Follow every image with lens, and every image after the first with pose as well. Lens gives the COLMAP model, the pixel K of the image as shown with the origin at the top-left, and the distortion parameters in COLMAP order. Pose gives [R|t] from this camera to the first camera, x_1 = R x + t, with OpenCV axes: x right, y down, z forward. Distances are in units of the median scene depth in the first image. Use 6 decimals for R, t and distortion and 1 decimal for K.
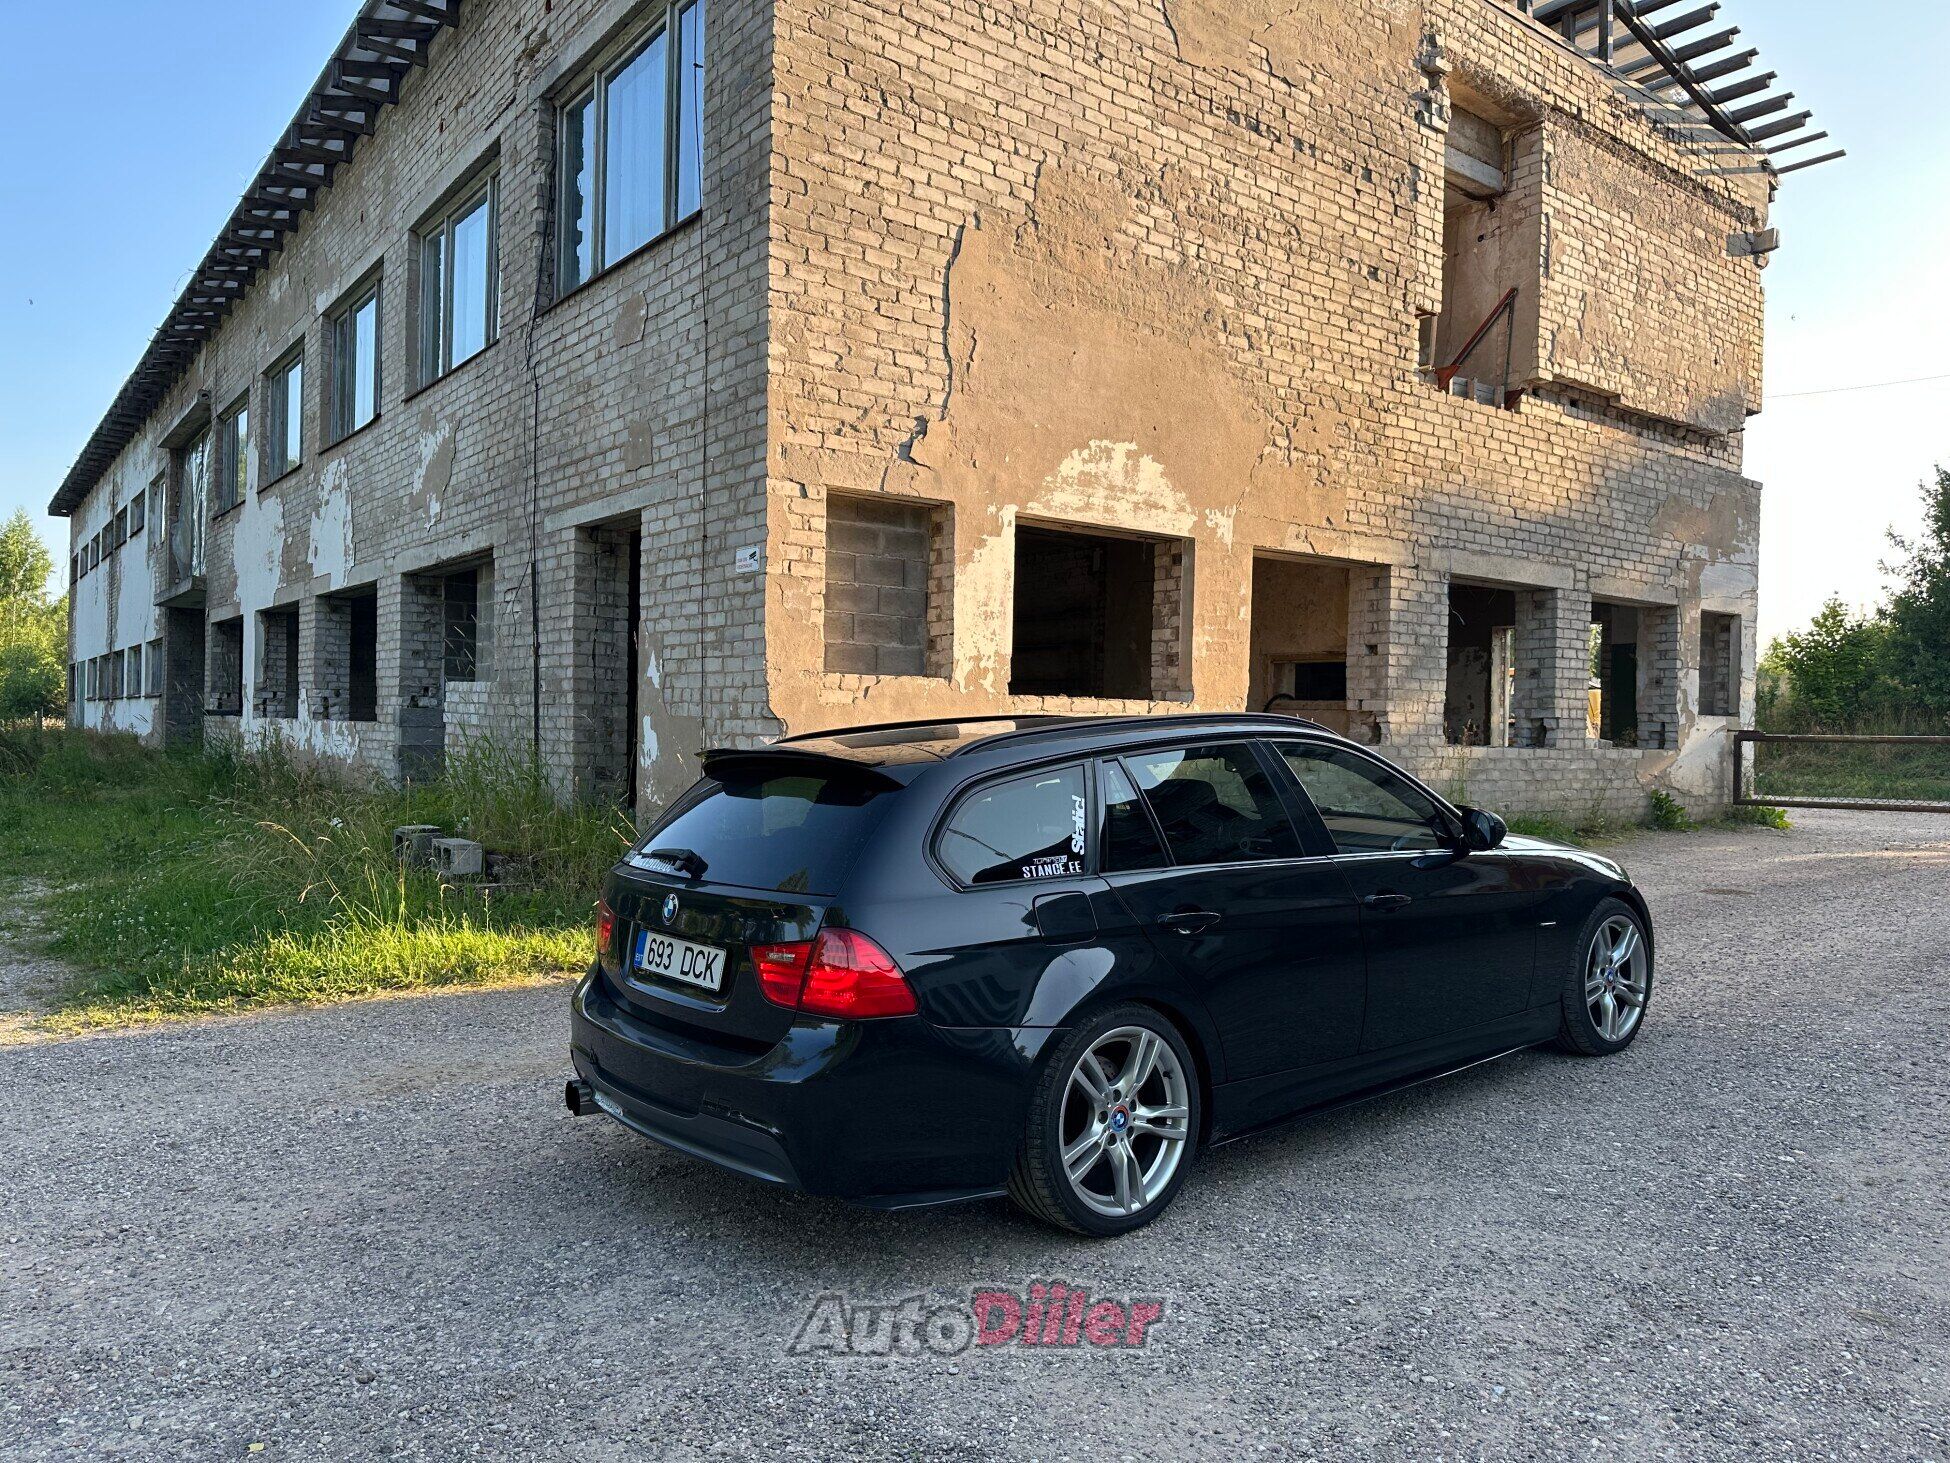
lens RADIAL K [[1352.2, 0, 963.5], [0, 1352.2, 744.0], [0, 0, 1]] dist [0.110441, -0.179708]
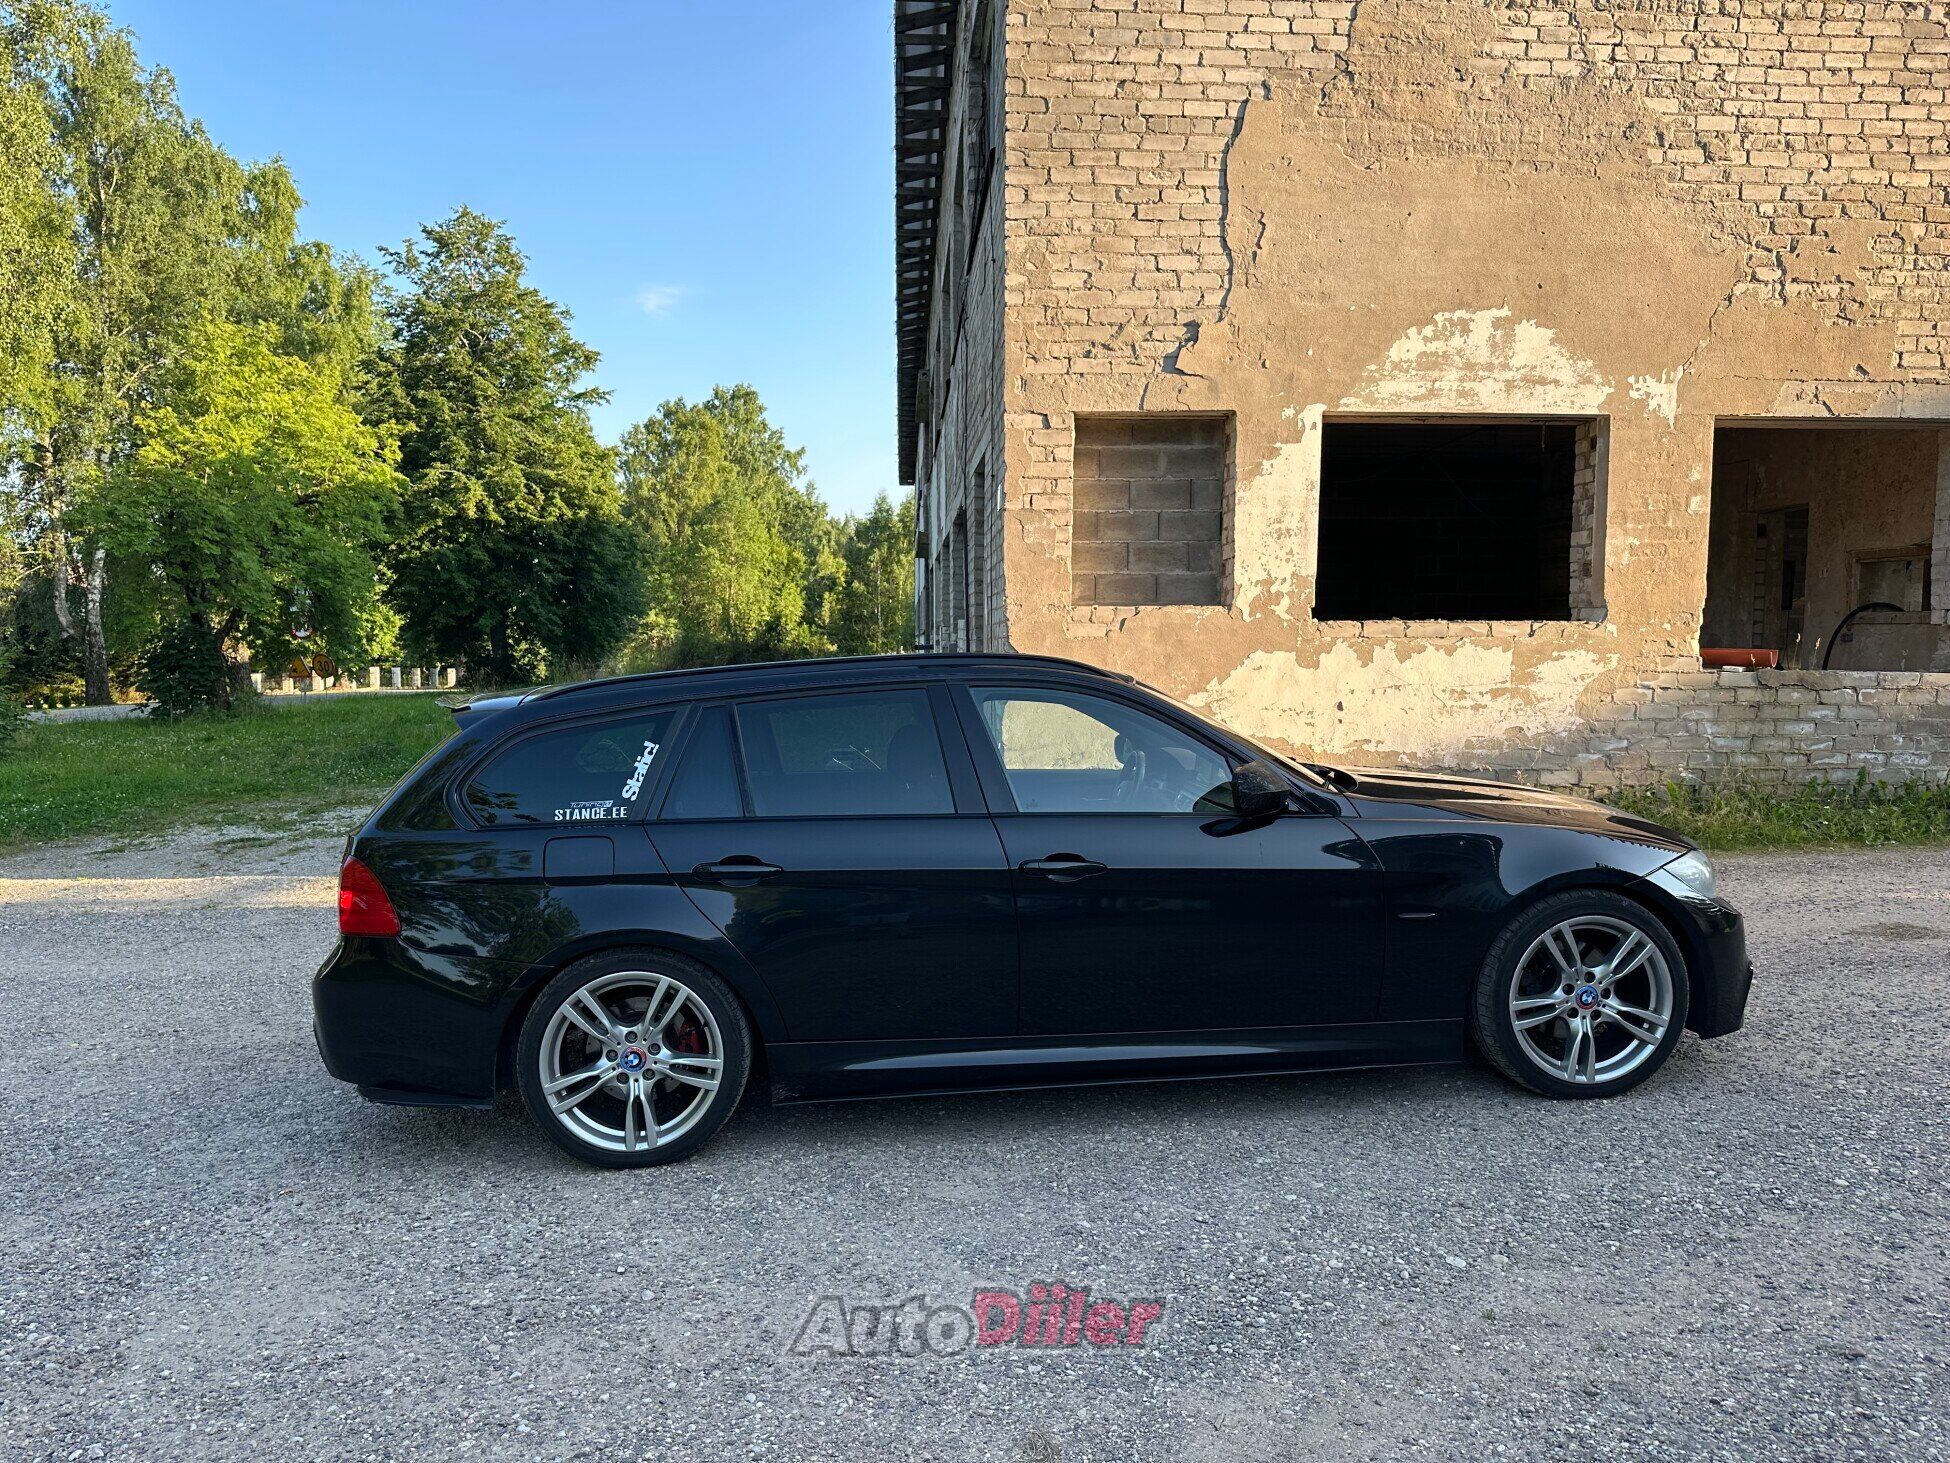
lens RADIAL K [[1363.7, 0, 969.5], [0, 1363.7, 735.7], [0, 0, 1]] dist [0.092506, -0.136893]
pose [[0.832493, 0.020028, -0.553674, 0.308215], [0.007185, 0.998872, 0.046936, -0.004187], [0.553989, -0.043052, 0.831410, 0.106403]]
